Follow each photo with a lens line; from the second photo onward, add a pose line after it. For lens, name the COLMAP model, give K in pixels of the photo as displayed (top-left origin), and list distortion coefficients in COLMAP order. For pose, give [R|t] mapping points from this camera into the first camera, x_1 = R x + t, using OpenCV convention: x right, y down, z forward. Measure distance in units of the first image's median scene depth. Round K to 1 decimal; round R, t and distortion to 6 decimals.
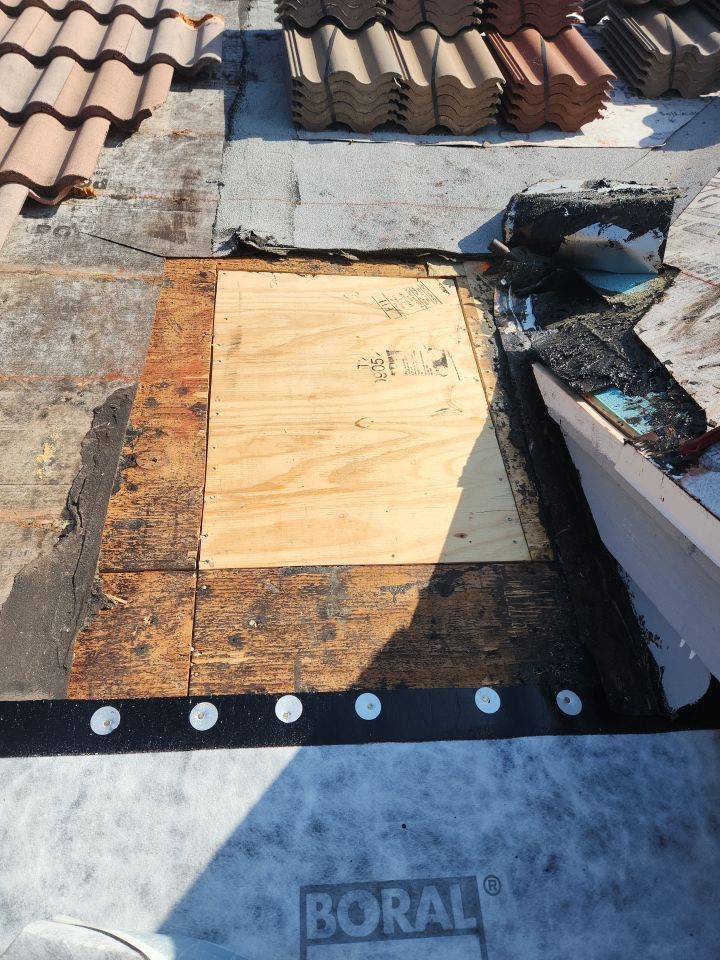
lens RADIAL K [[655.8, 0, 351.4], [0, 655.8, 495.1], [0, 0, 1]] dist [0.071646, -0.064610]
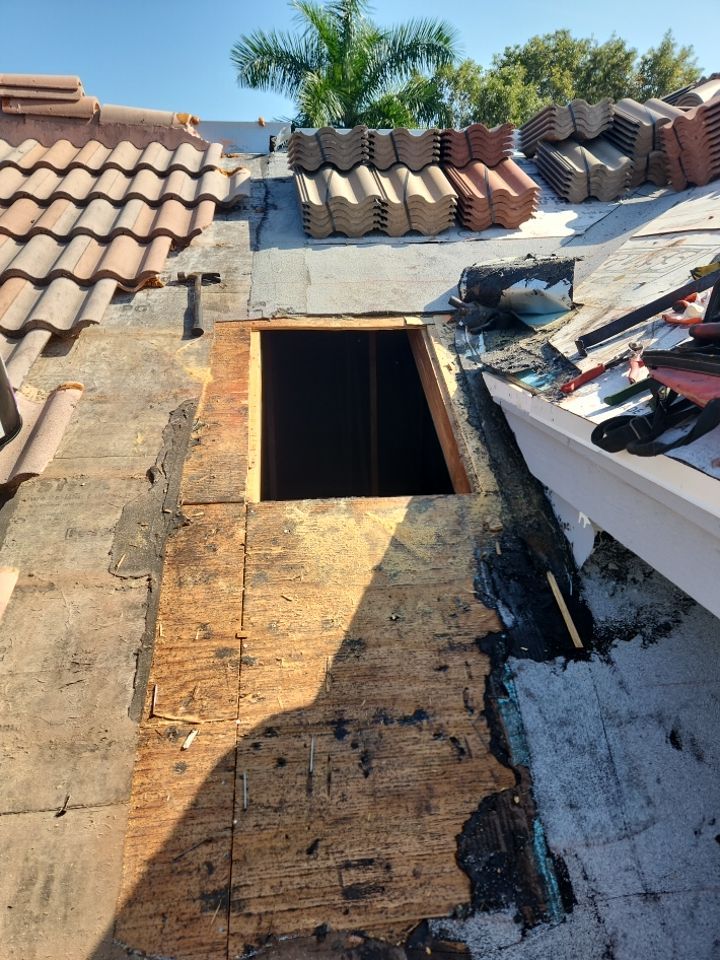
lens RADIAL K [[655.4, 0, 360.0], [0, 655.4, 480.0], [0, 0, 1]] dist [0.083159, -0.072129]
pose [[0.998397, -0.054222, -0.016222, 0.021646], [0.050150, 0.980409, -0.190481, 0.200055], [0.026233, 0.189362, 0.981557, -0.231349]]
